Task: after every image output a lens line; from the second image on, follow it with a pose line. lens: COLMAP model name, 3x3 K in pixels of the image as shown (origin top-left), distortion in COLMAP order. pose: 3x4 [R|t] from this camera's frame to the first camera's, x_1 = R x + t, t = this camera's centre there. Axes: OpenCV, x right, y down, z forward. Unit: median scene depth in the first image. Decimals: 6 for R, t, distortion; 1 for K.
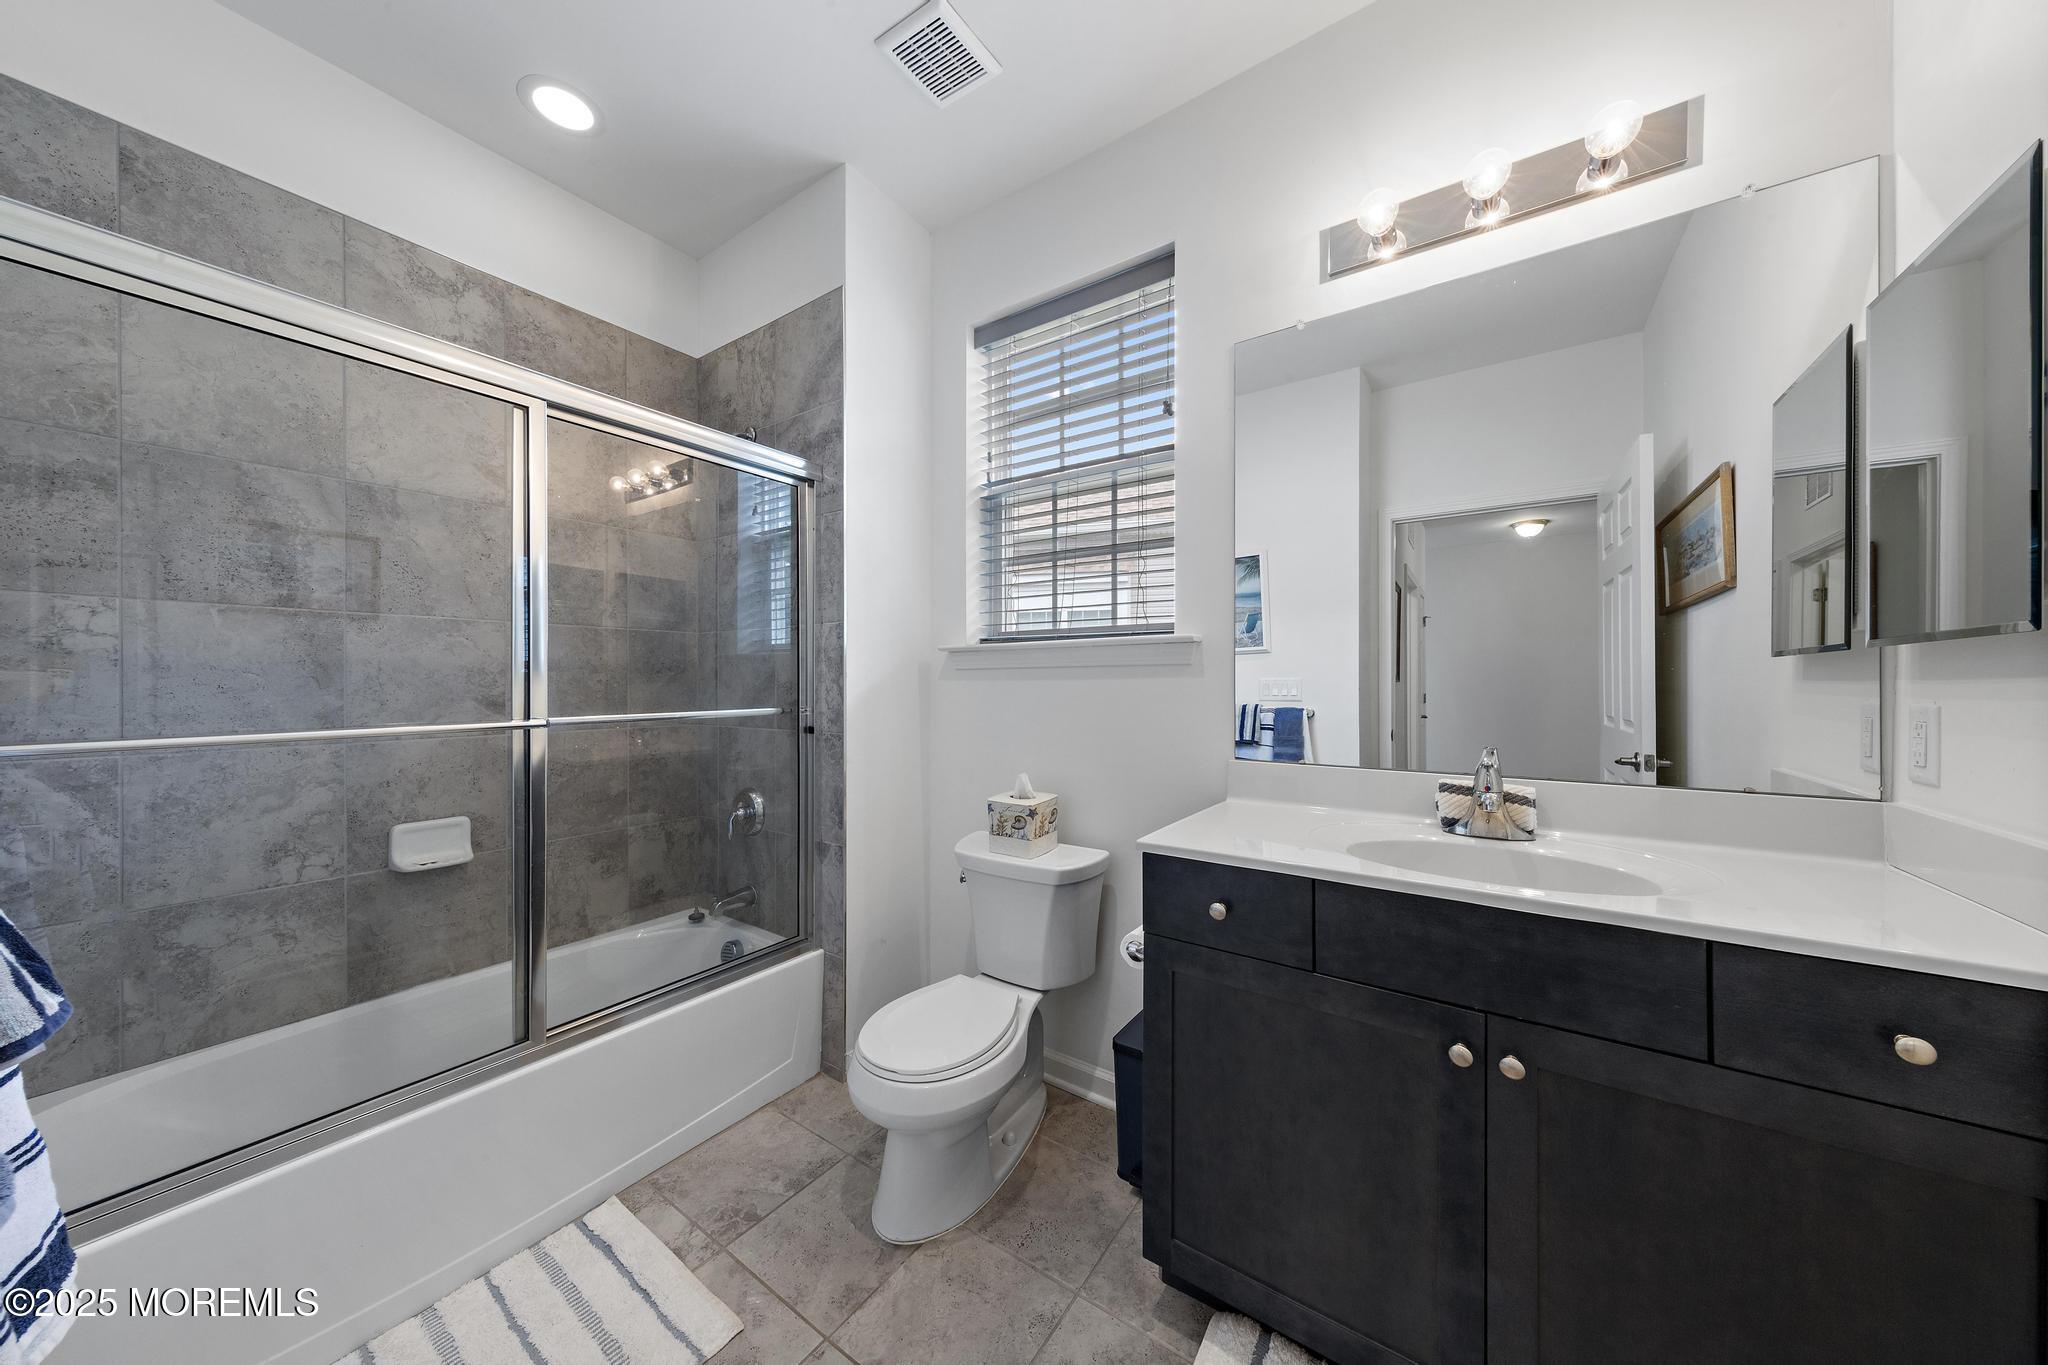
lens RADIAL K [[692.9, 0, 1018.1], [0, 692.9, 687.9], [0, 0, 1]] dist [0.002134, -0.000234]
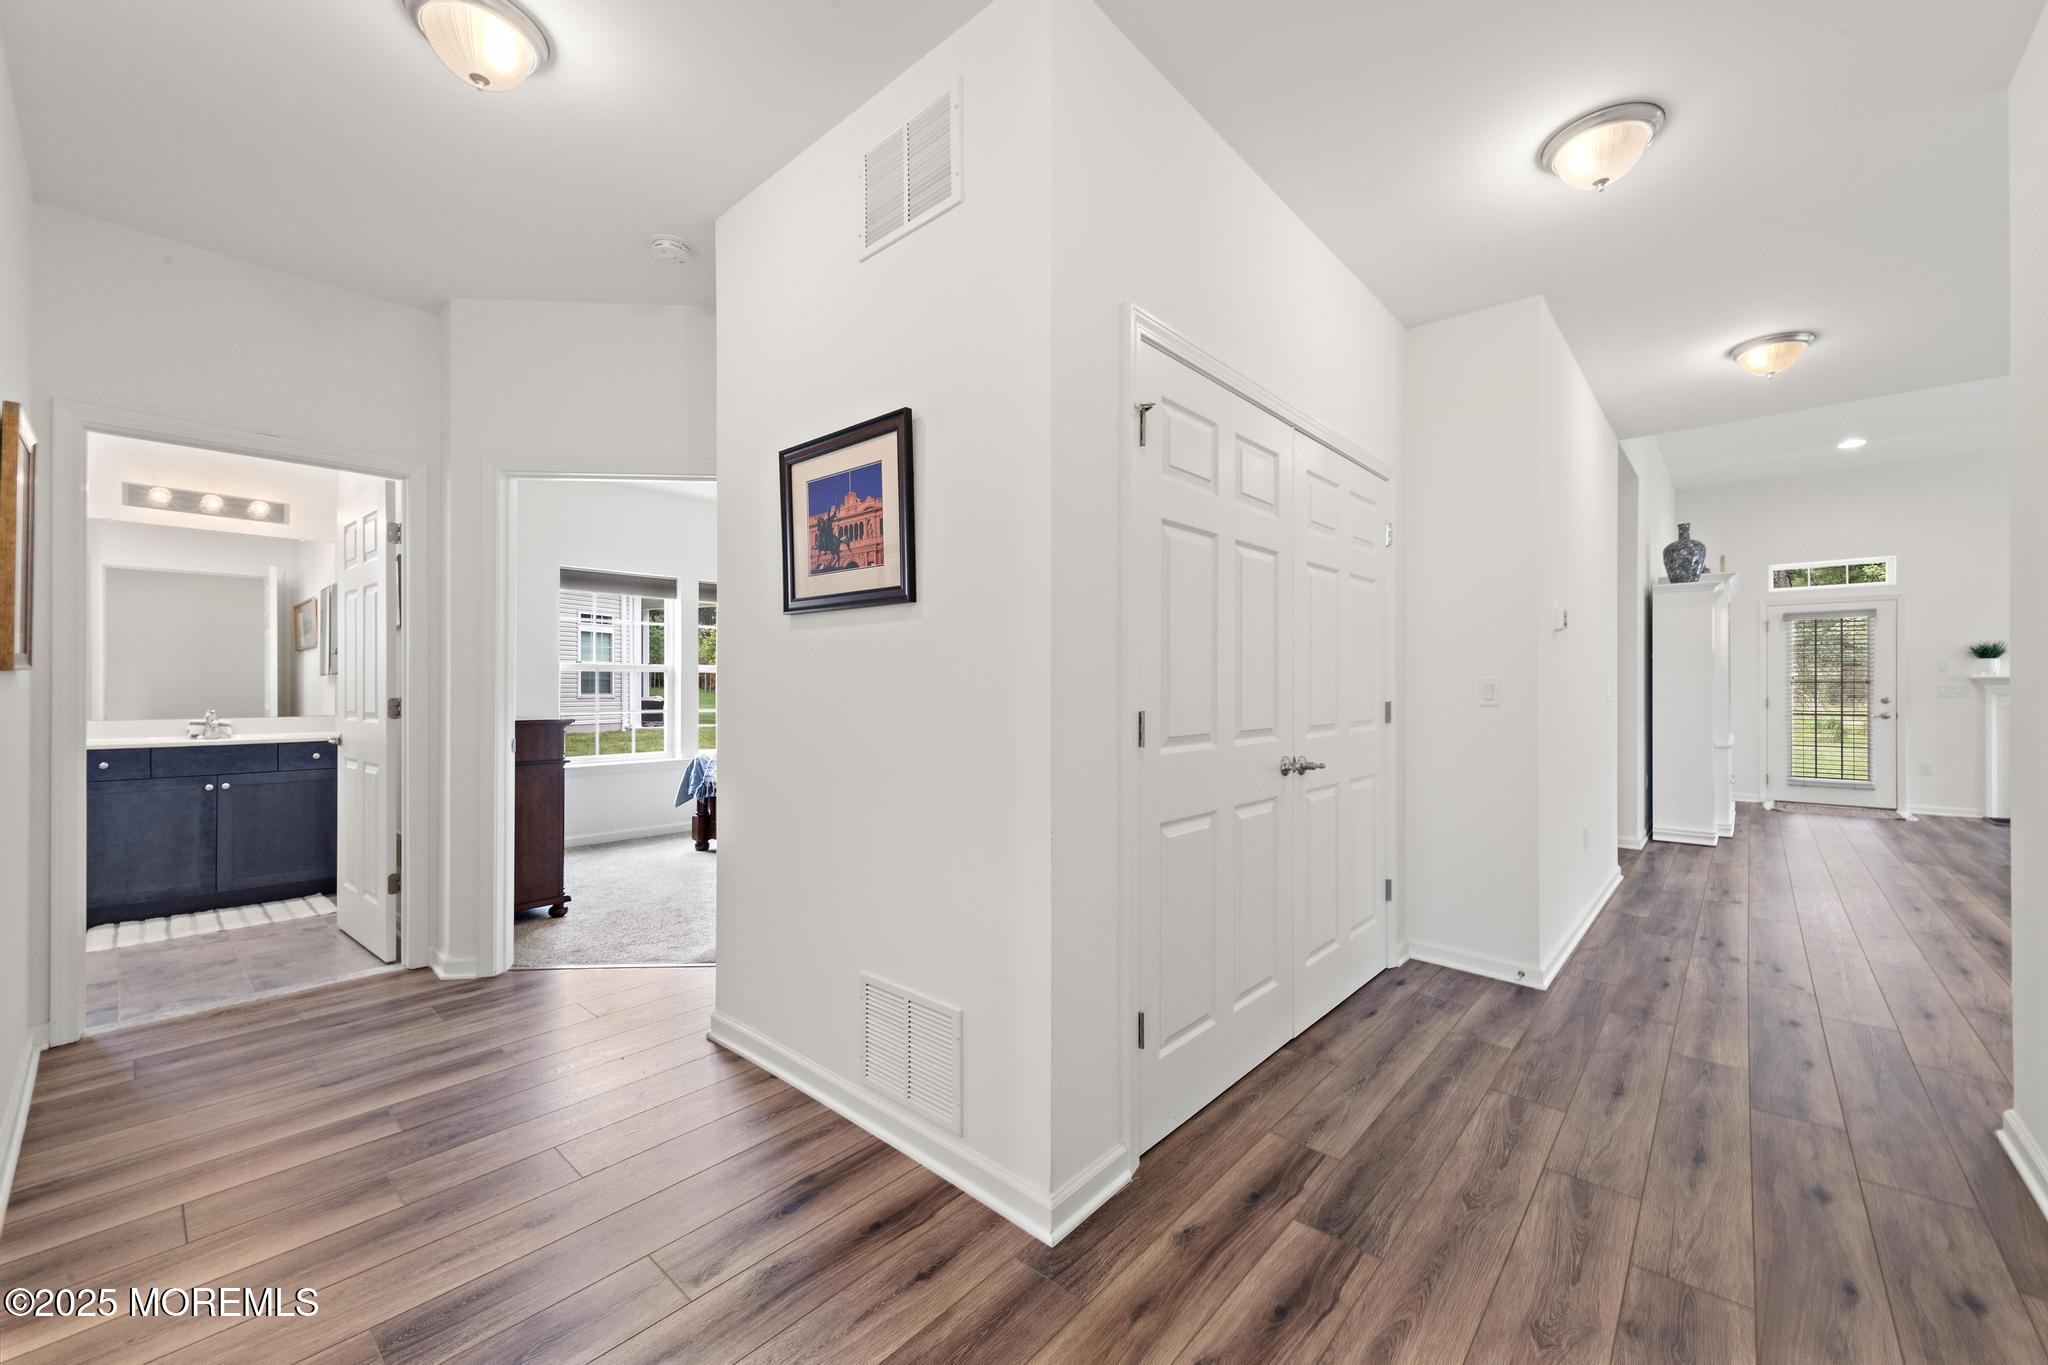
lens RADIAL K [[790.4, 0, 1024.0], [0, 790.4, 682.5], [0, 0, 1]] dist [-0.001066, -0.000218]
pose [[0.126402, 0.007172, 0.991953, -2.761184], [0.001388, 0.999972, -0.007407, 0.020631], [-0.991978, 0.002313, 0.126389, -3.542244]]
